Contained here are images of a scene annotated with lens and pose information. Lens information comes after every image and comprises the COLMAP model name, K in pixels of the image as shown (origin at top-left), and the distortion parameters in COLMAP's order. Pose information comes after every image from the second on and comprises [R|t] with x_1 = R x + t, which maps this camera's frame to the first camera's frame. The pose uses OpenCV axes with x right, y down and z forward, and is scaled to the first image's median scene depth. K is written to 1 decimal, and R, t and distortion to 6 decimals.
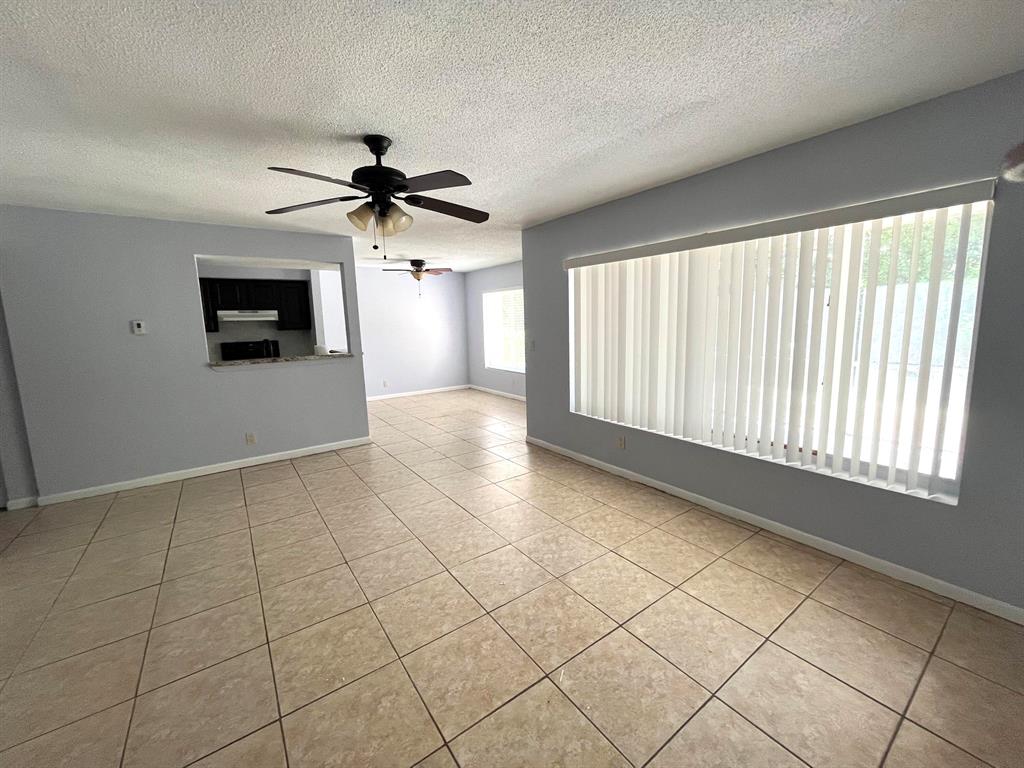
lens RADIAL K [[410.7, 0, 519.3], [0, 410.7, 379.7], [0, 0, 1]] dist [-0.004489, 0.000826]
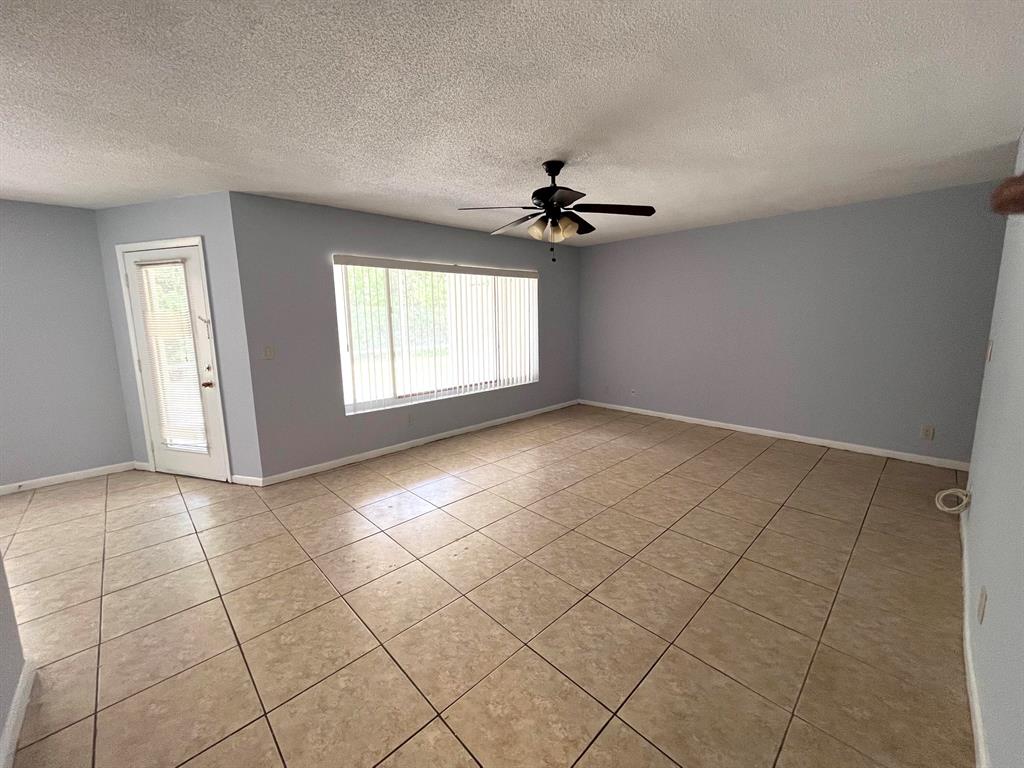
lens RADIAL K [[410.7, 0, 516.9], [0, 410.7, 377.0], [0, 0, 1]] dist [-0.004489, 0.000826]
pose [[-0.141005, -0.124906, 0.982098, -1.026348], [0.169007, 0.974410, 0.148193, -0.099576], [-0.975476, 0.186878, -0.116287, 0.860909]]
